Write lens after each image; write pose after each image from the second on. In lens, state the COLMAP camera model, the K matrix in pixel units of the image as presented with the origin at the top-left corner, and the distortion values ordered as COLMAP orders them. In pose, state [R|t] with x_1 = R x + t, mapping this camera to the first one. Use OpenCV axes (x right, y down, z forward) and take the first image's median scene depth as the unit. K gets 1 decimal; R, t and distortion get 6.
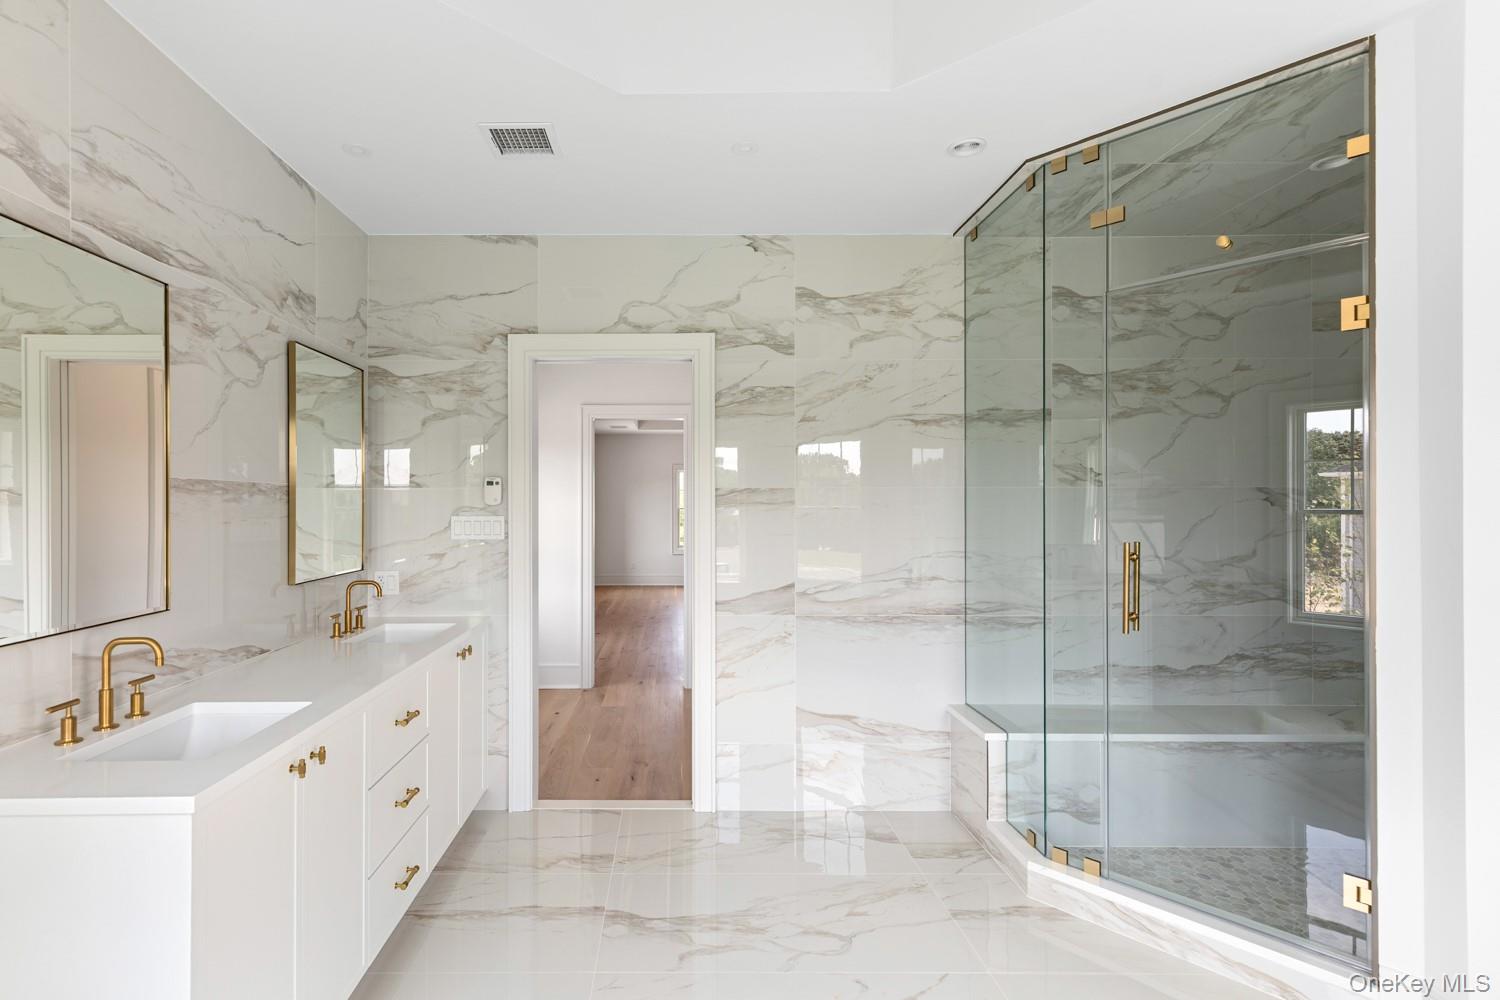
lens RADIAL K [[782.9, 0, 745.5], [0, 782.9, 491.9], [0, 0, 1]] dist [0.007158, 0.000064]
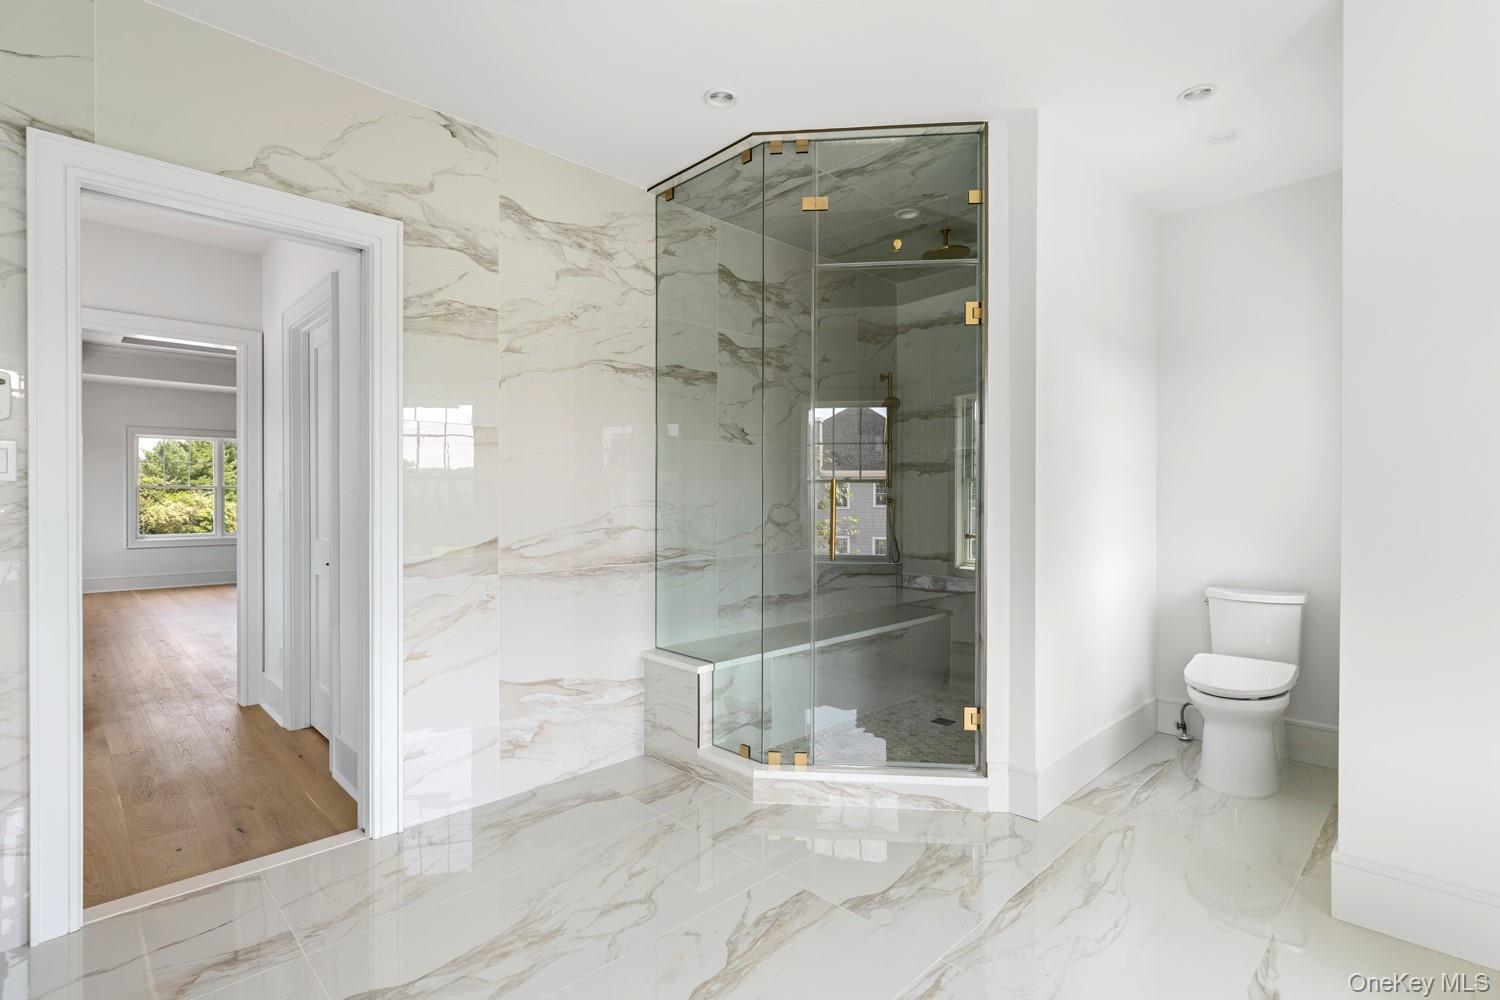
lens RADIAL K [[702.6, 0, 750.9], [0, 702.6, 503.0], [0, 0, 1]] dist [-0.001995, 0.000757]
pose [[0.718168, -0.005593, 0.695847, -0.278433], [0.003182, 0.999984, 0.004754, 0.076091], [-0.695862, -0.001200, 0.718174, 0.249939]]
